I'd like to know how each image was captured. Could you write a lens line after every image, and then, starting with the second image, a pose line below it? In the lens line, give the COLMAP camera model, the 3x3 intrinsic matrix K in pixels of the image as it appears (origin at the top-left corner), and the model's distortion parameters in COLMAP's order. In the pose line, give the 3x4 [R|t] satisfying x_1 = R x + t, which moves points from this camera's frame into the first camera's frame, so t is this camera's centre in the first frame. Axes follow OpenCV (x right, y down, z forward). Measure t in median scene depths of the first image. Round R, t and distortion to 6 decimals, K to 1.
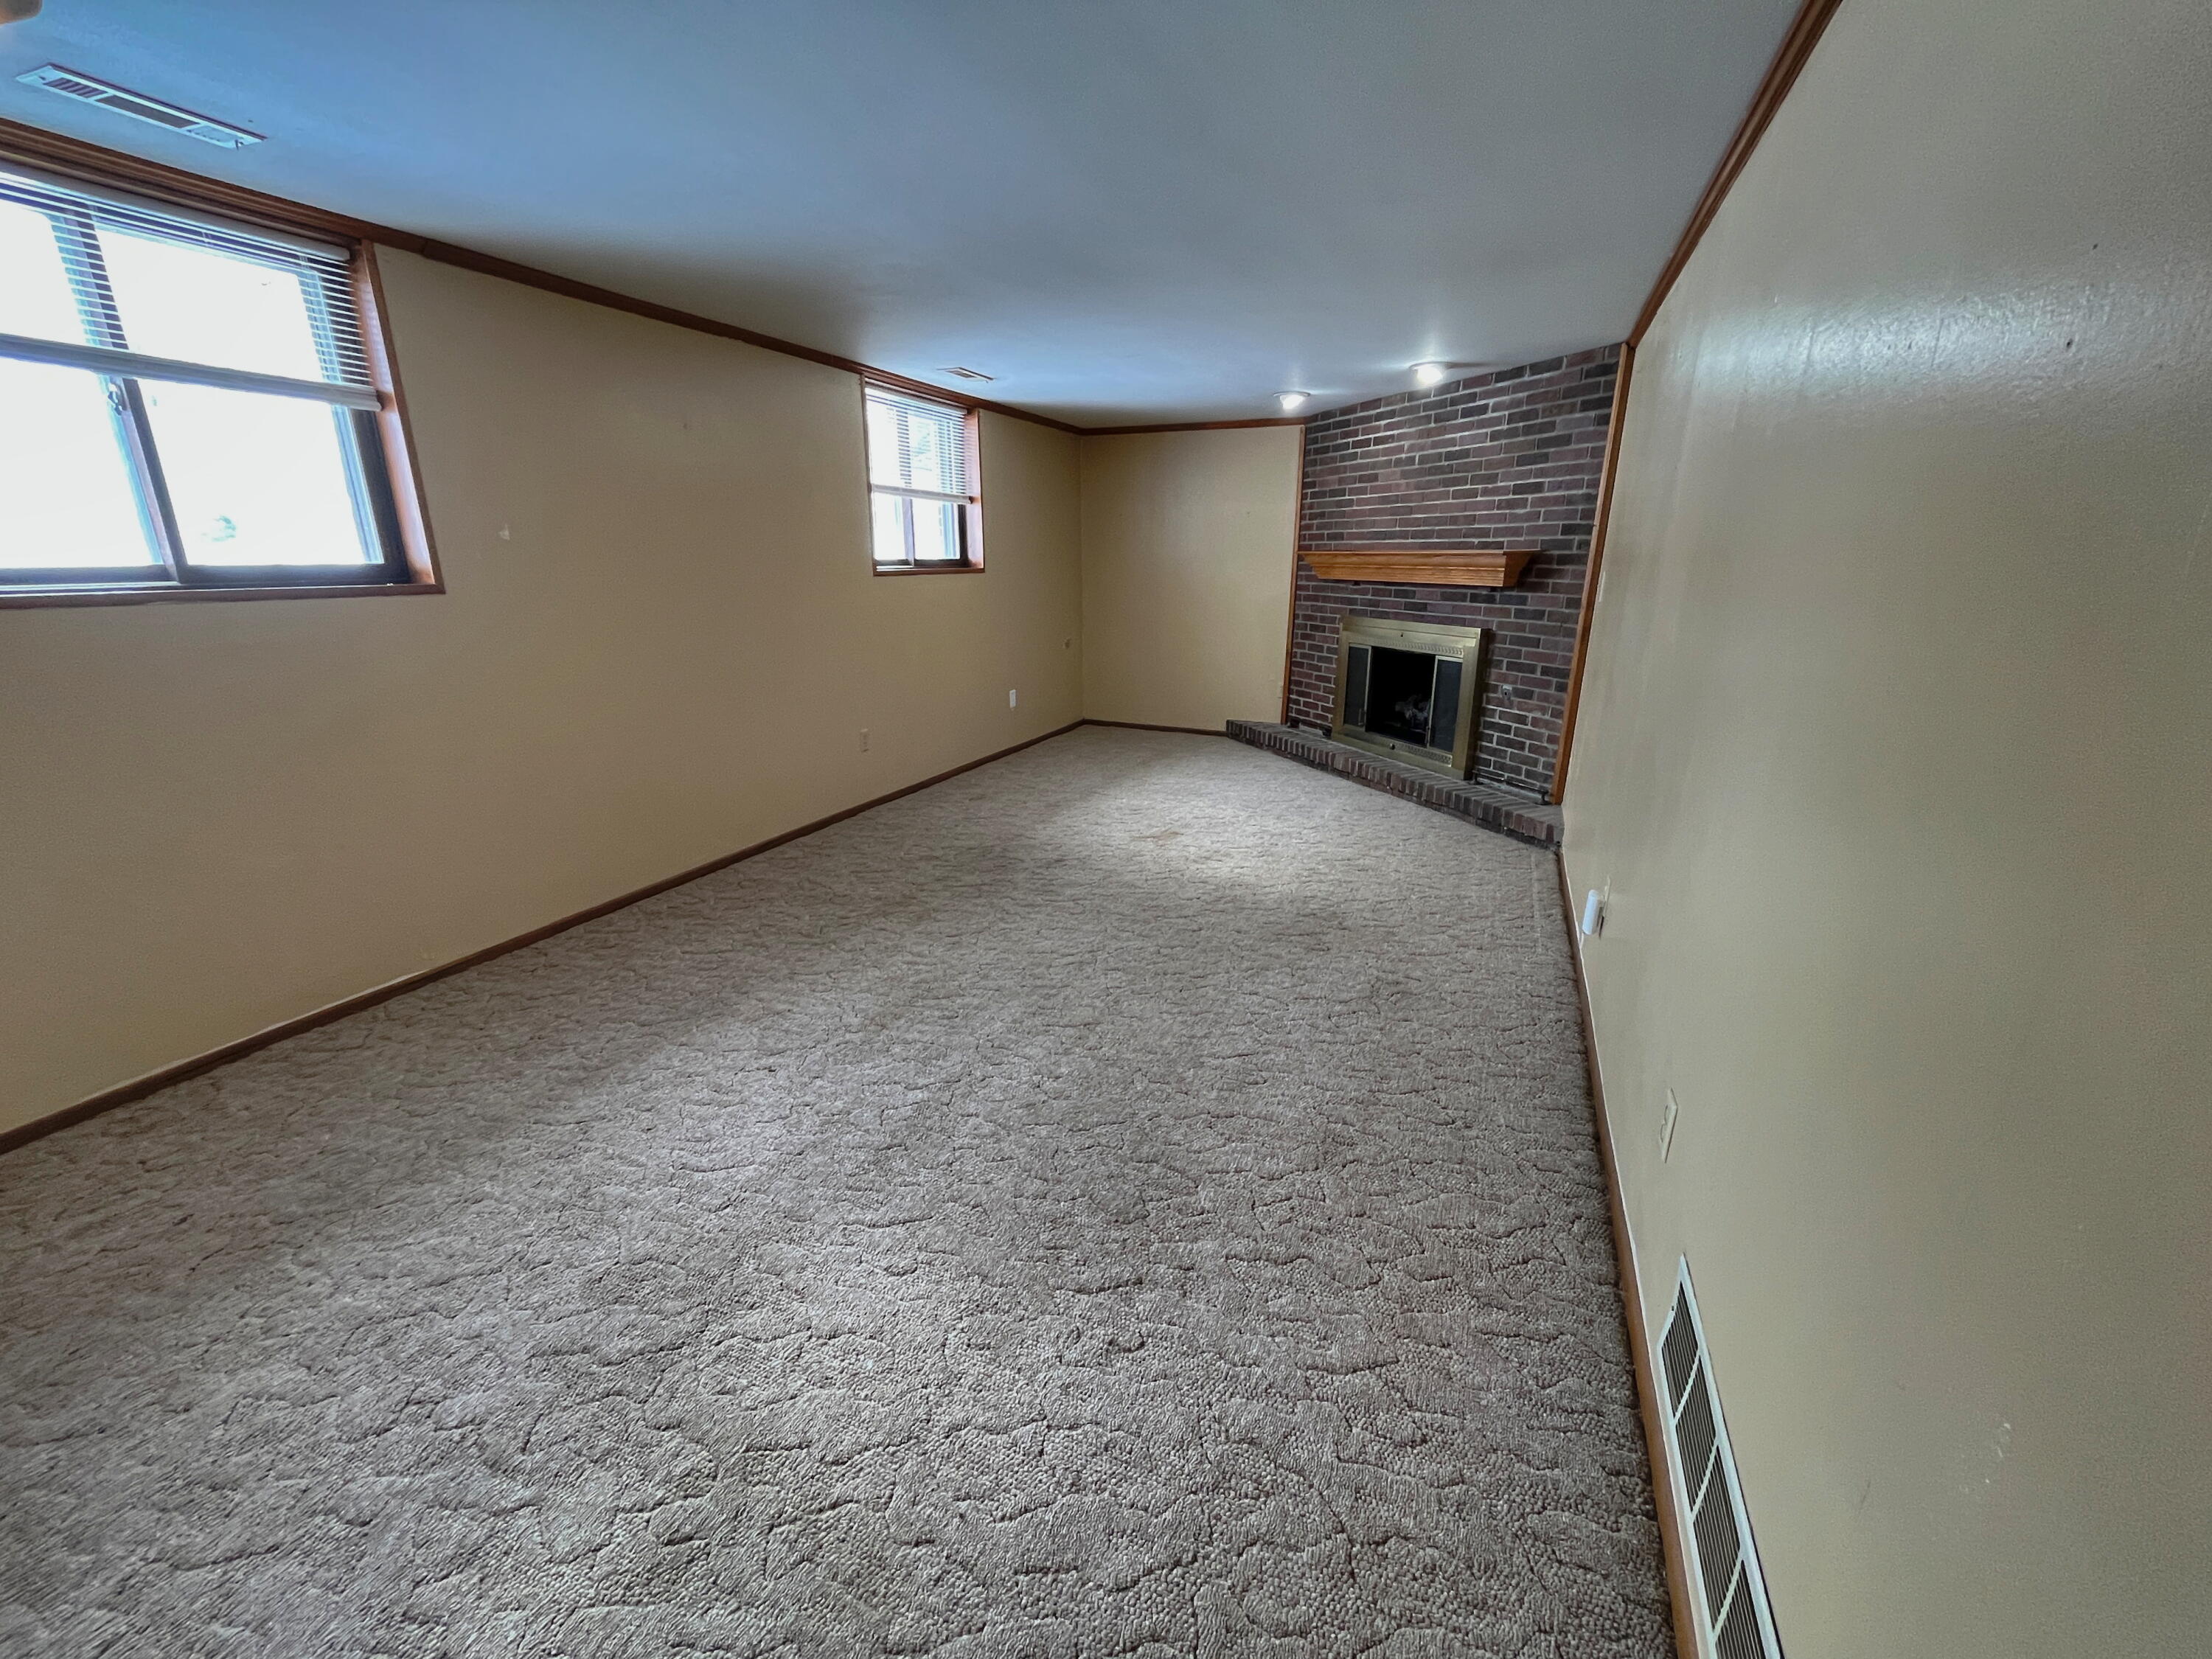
lens RADIAL K [[898.9, 0, 1101.7], [0, 898.9, 834.6], [0, 0, 1]] dist [-0.003659, -0.000370]
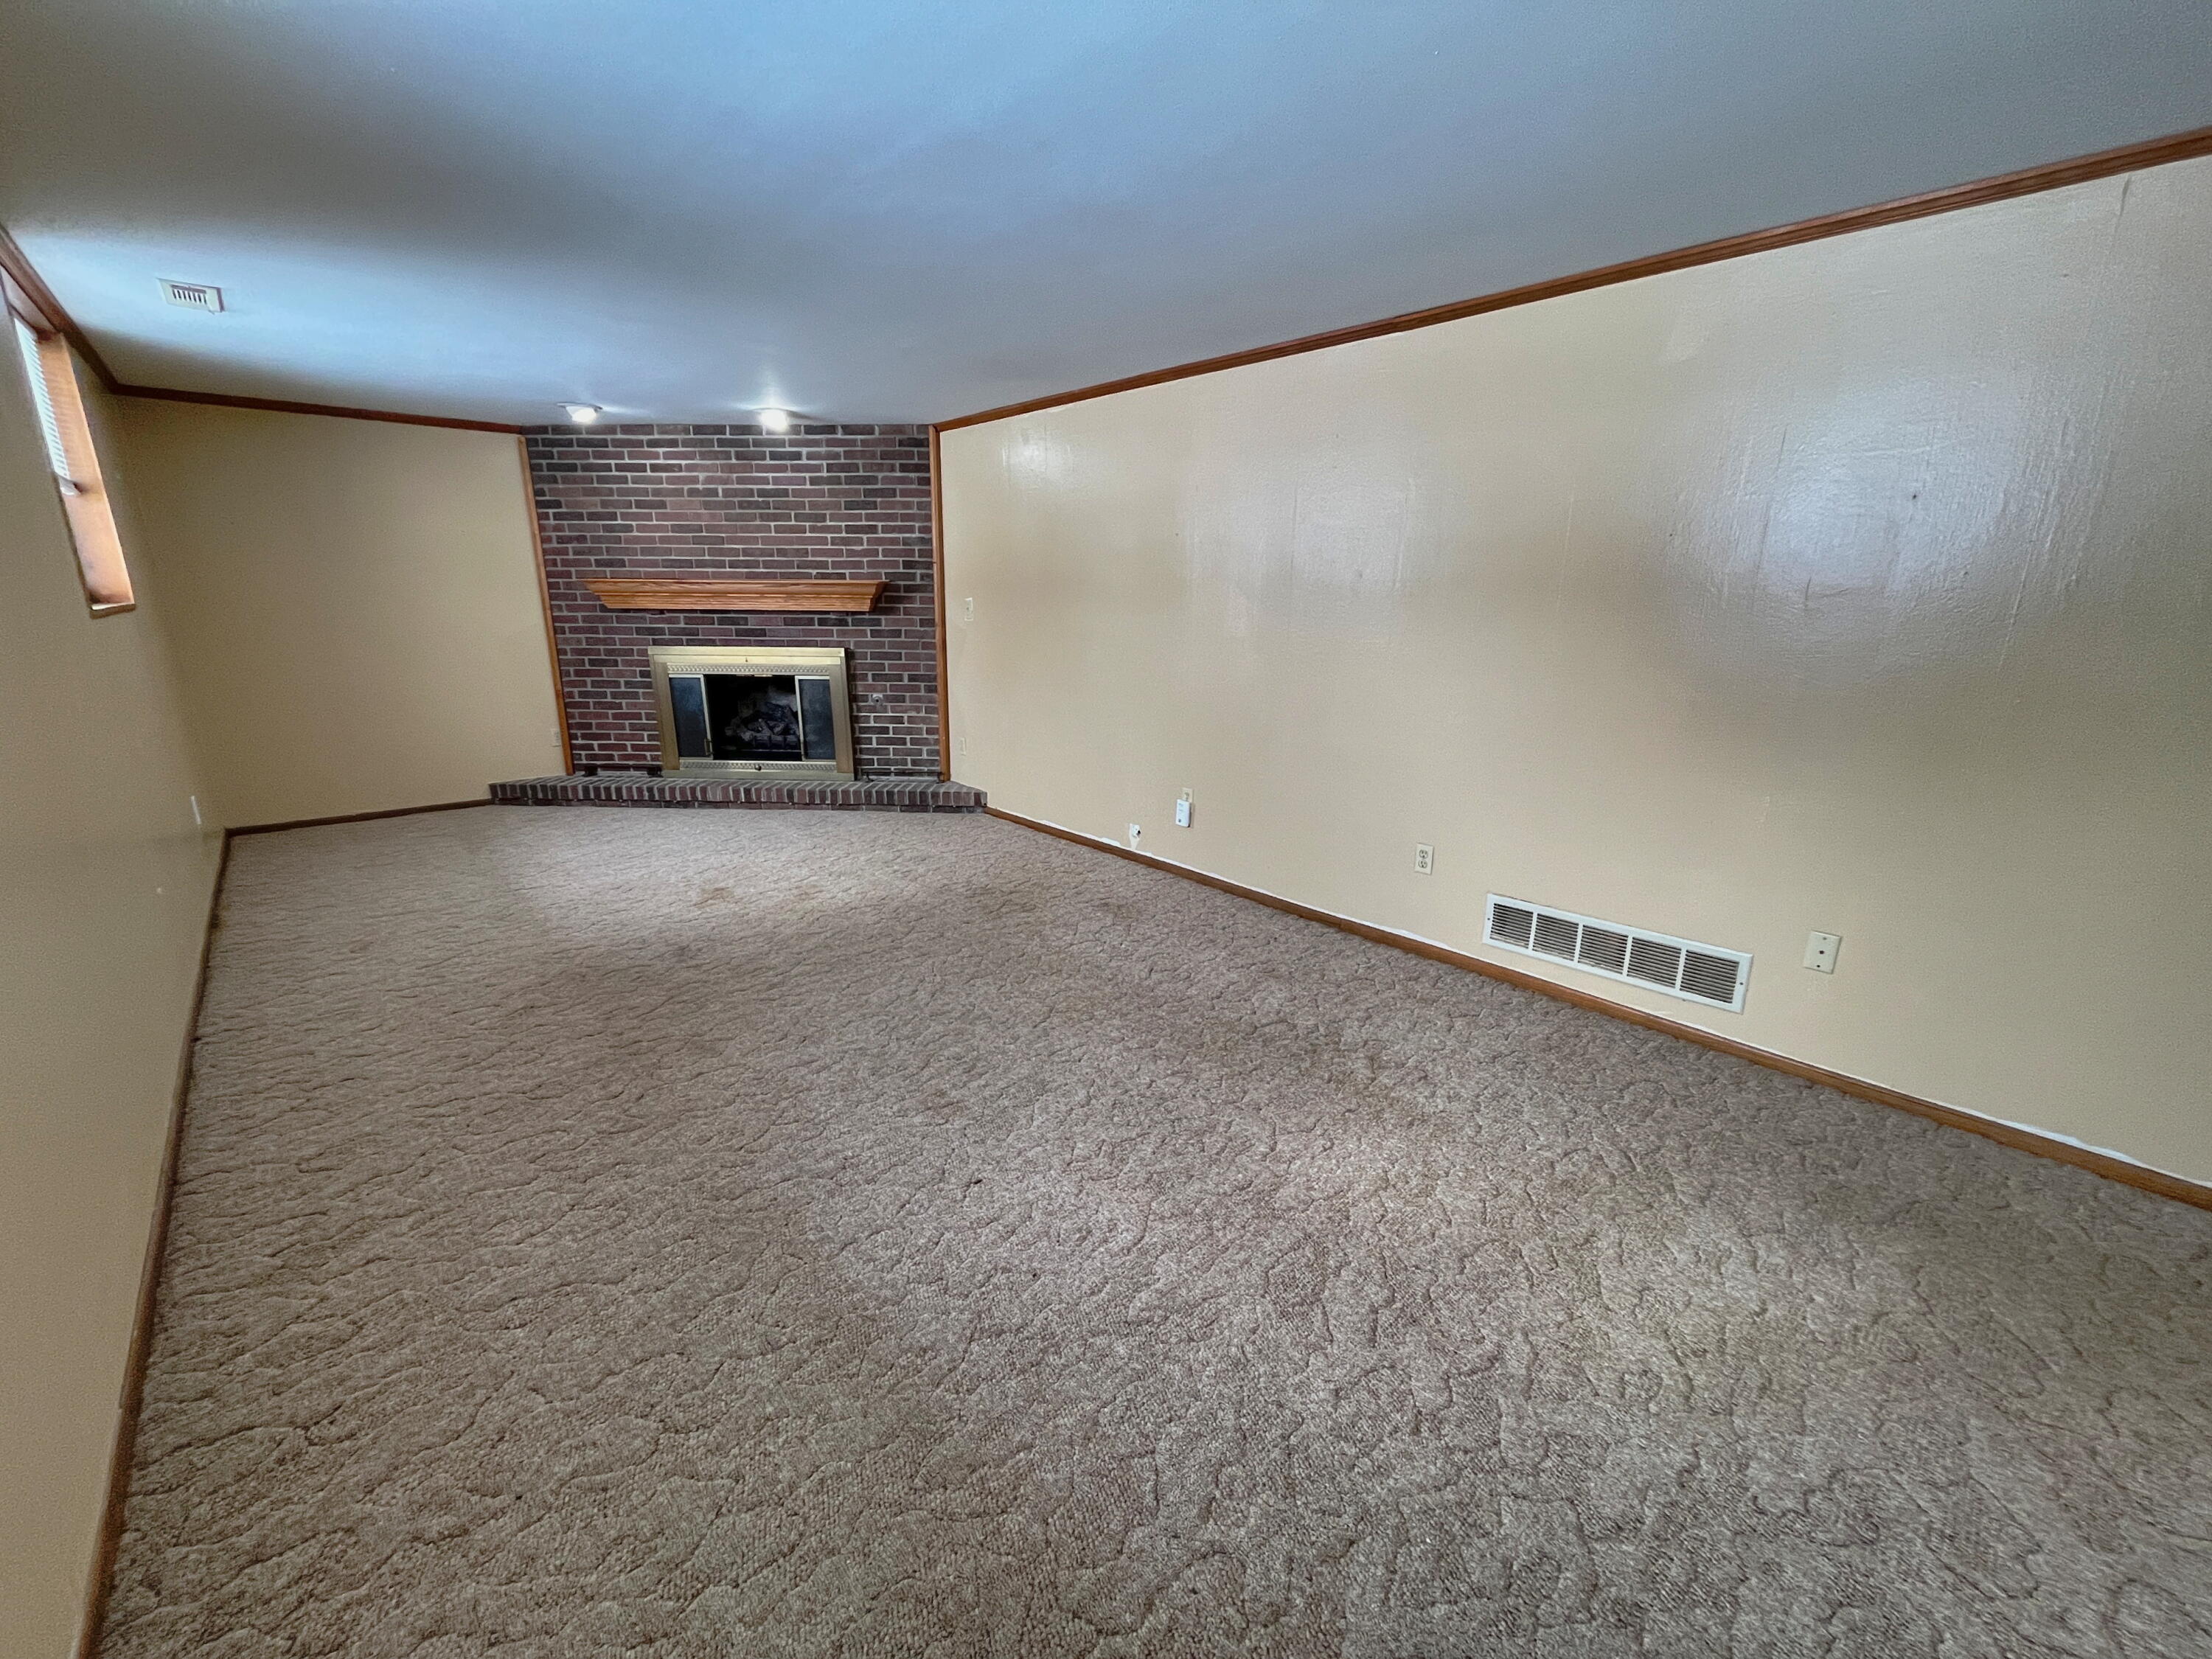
lens RADIAL K [[898.9, 0, 1101.7], [0, 898.9, 834.6], [0, 0, 1]] dist [-0.003659, -0.000370]
pose [[0.426256, -0.239239, 0.872394, -0.488878], [0.261943, 0.955721, 0.134104, -0.068808], [-0.865848, 0.171355, 0.470048, 0.215040]]
